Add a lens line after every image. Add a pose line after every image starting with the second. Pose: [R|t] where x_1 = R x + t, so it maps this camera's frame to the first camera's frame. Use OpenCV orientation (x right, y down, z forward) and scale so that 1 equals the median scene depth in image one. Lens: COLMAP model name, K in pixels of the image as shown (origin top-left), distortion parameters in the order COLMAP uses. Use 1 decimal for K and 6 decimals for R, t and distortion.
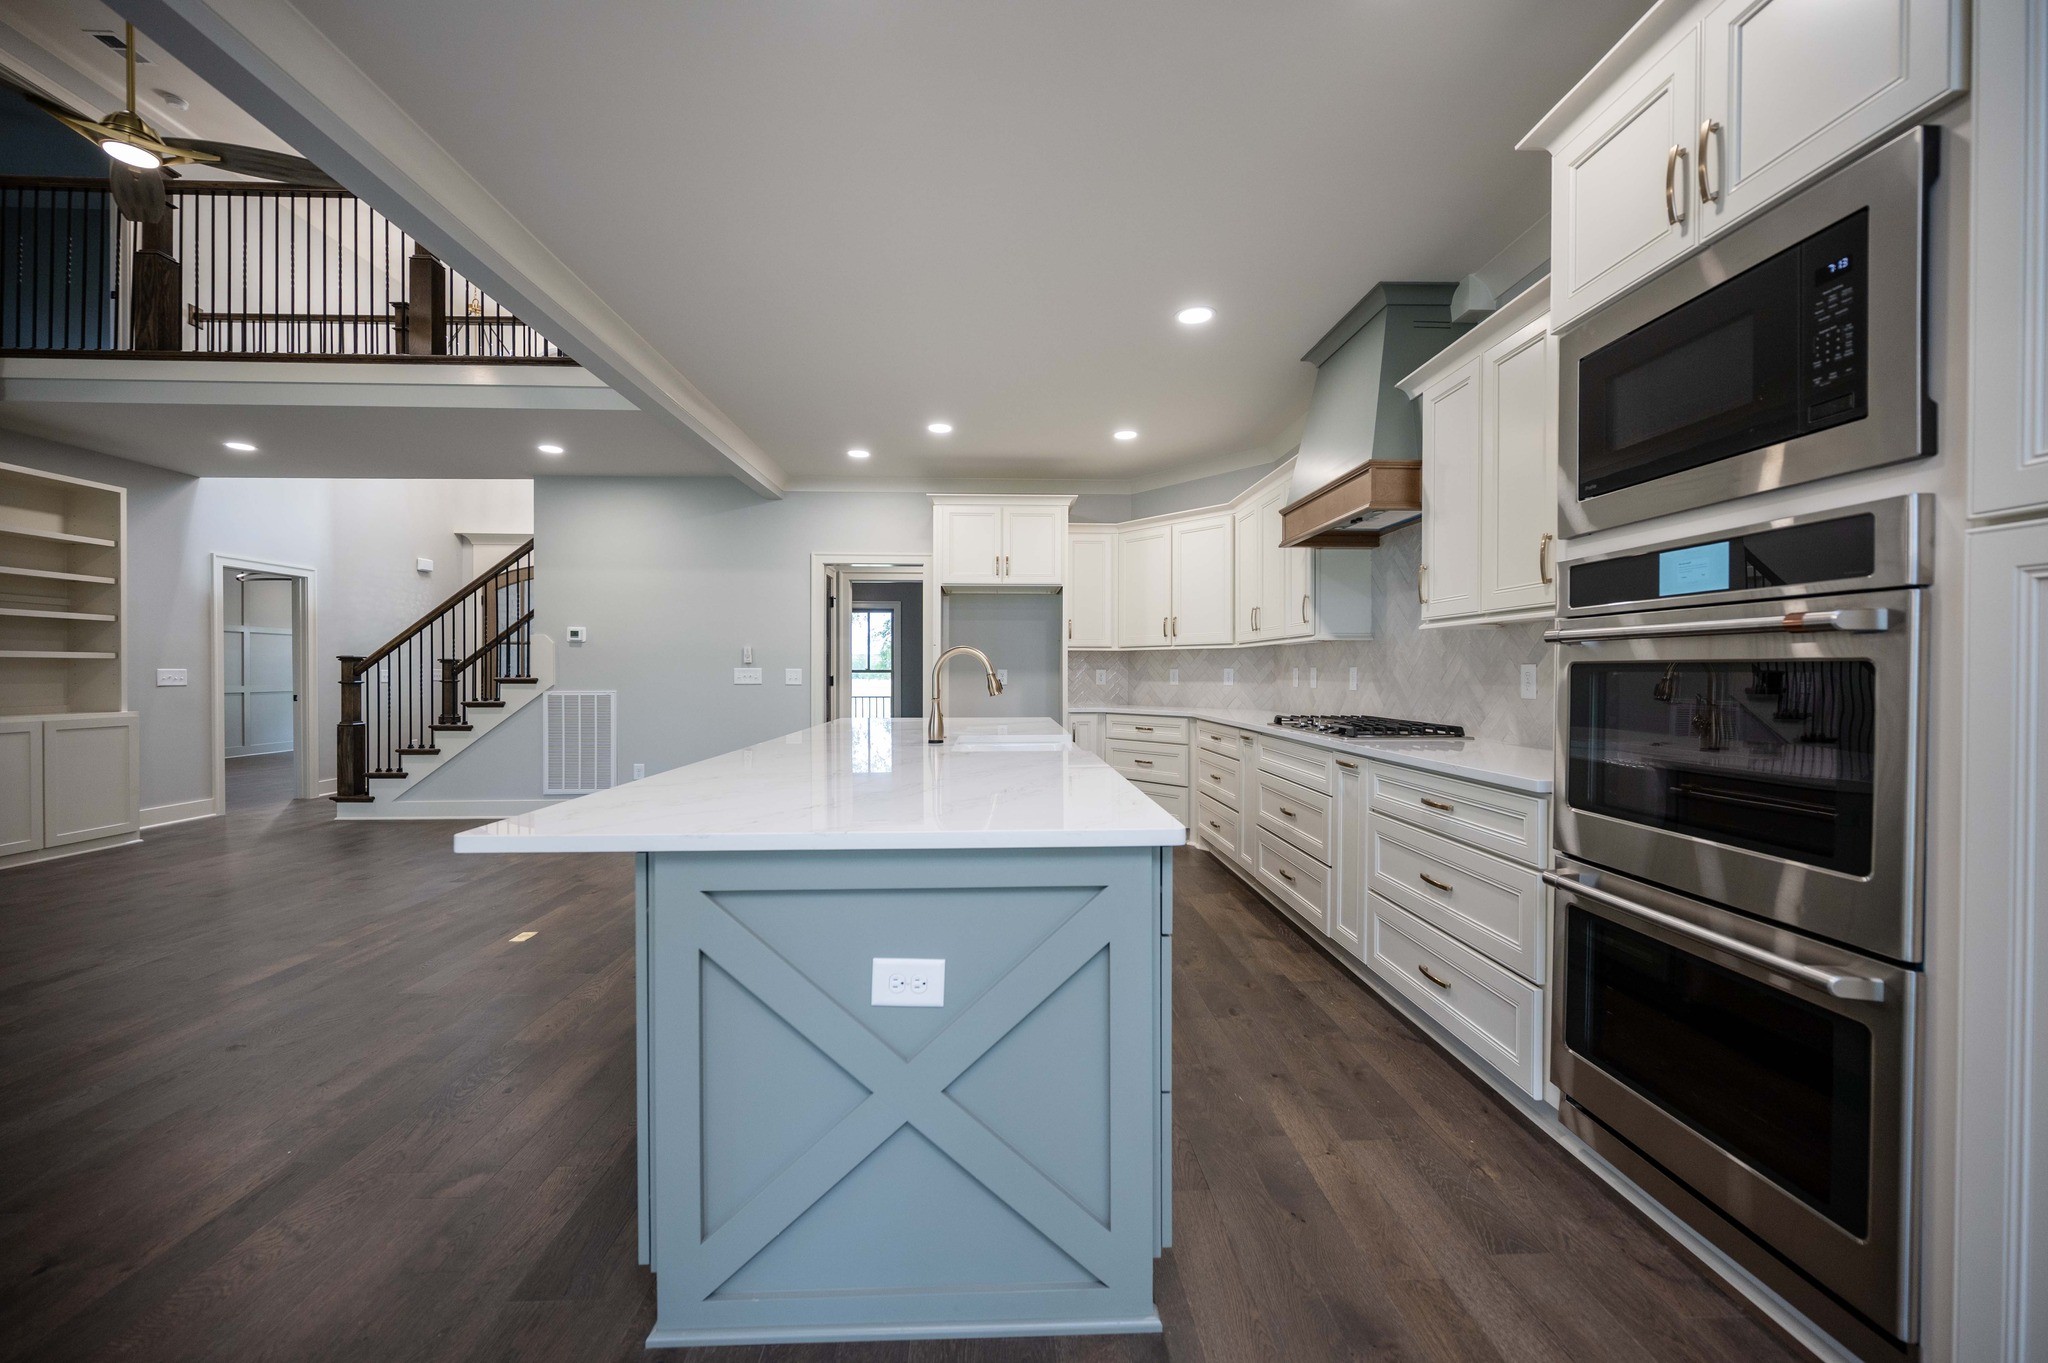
lens RADIAL K [[802.1, 0, 1024.8], [0, 802.1, 677.2], [0, 0, 1]] dist [-0.000916, -0.000311]
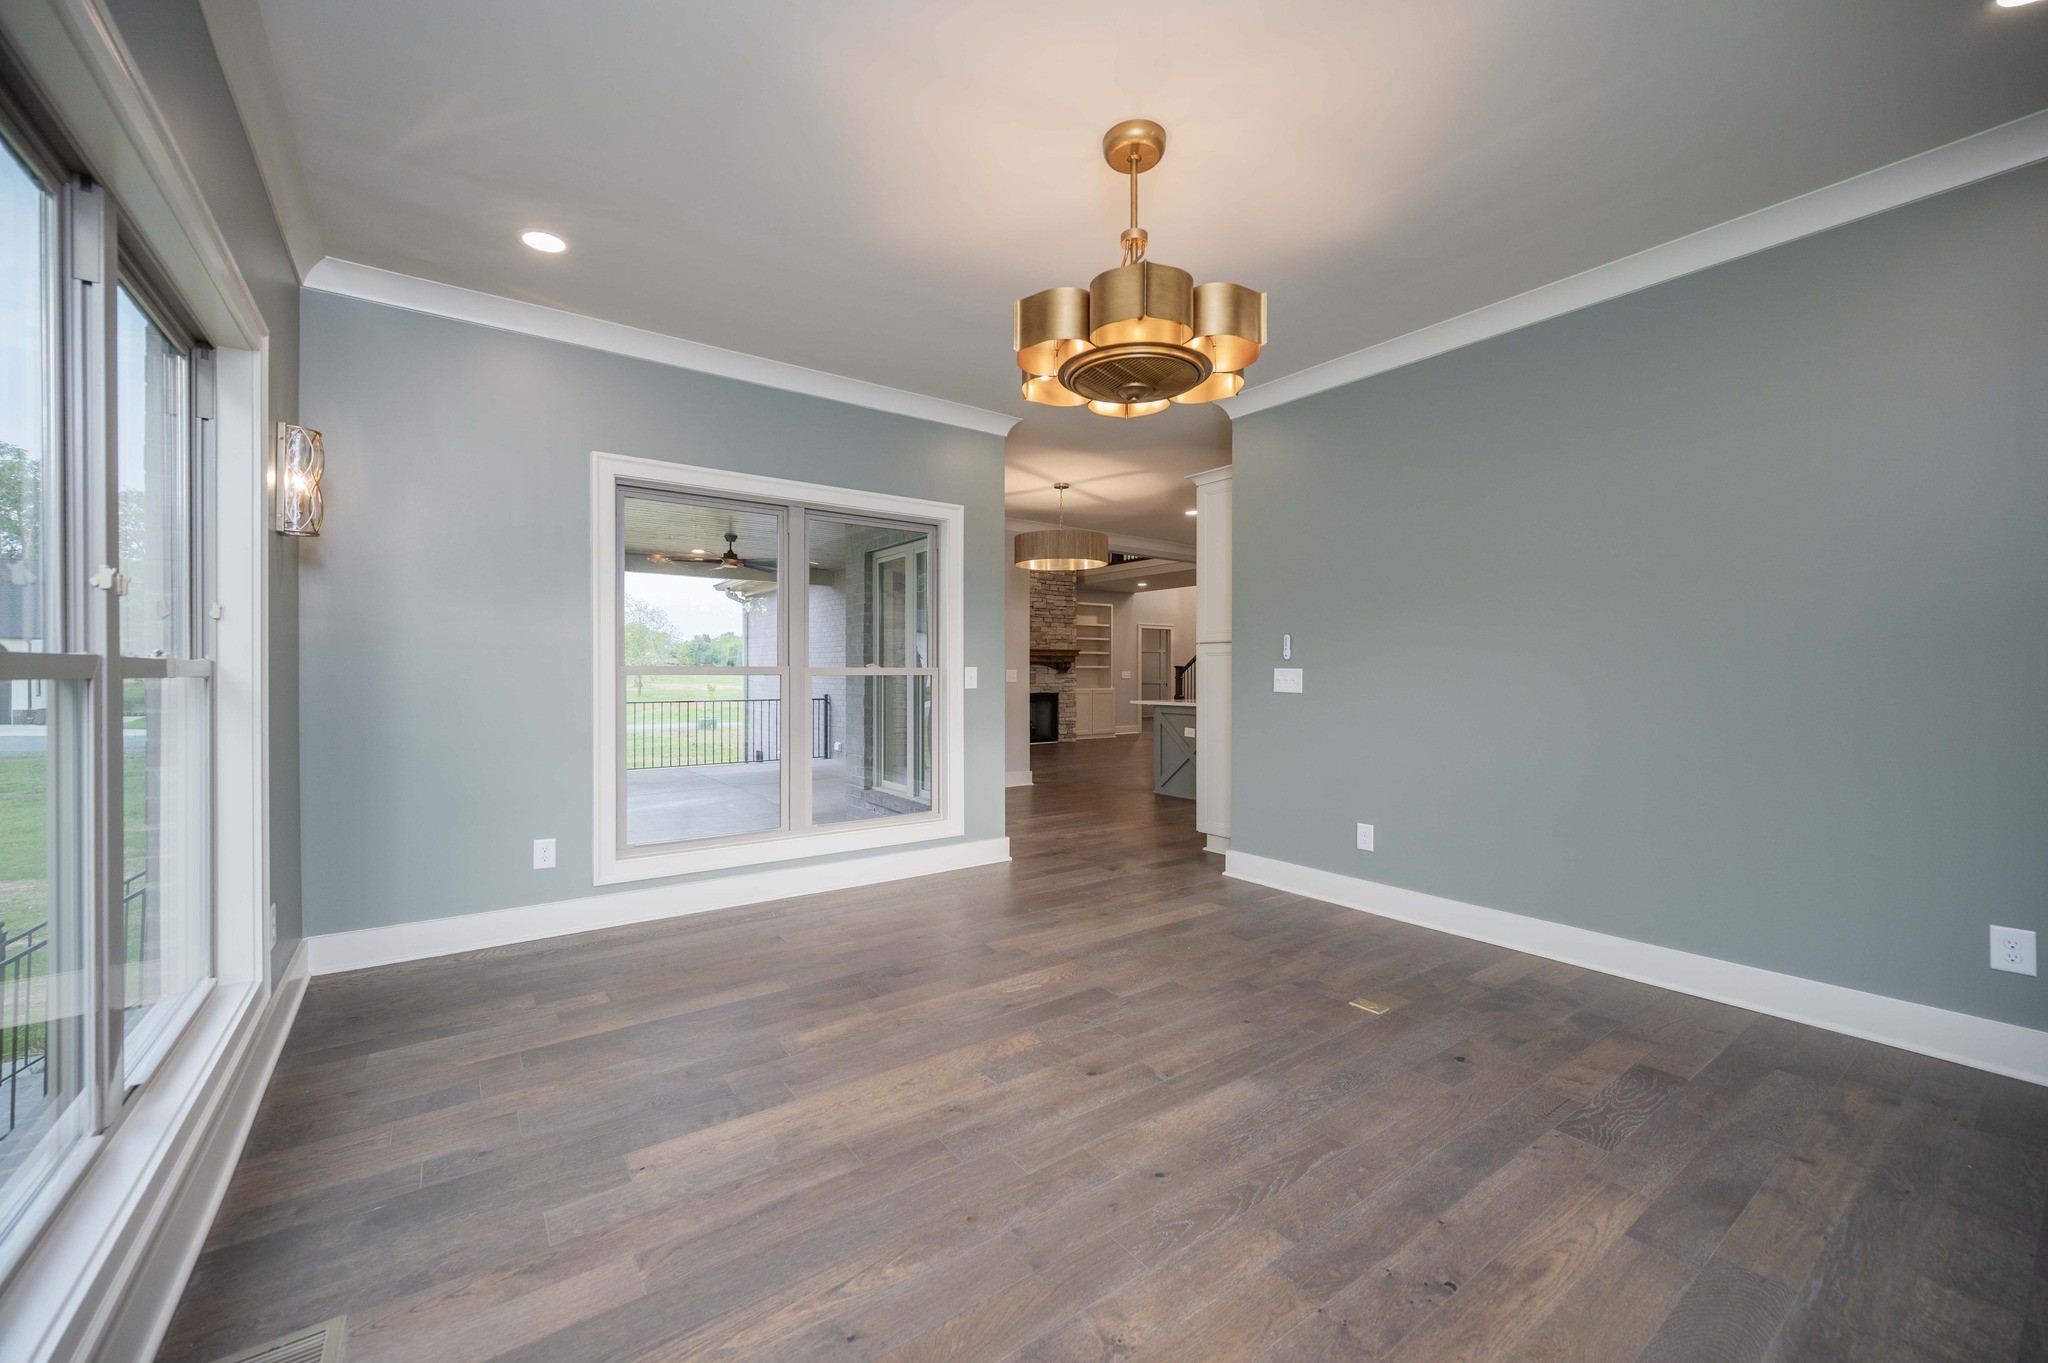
lens RADIAL K [[802.1, 0, 1024.8], [0, 802.1, 677.2], [0, 0, 1]] dist [-0.000916, -0.000311]
pose [[0.556086, 0.005989, -0.831103, 0.877505], [-0.006256, 0.999976, 0.003020, 0.001093], [0.831101, 0.003520, 0.556110, -0.683059]]
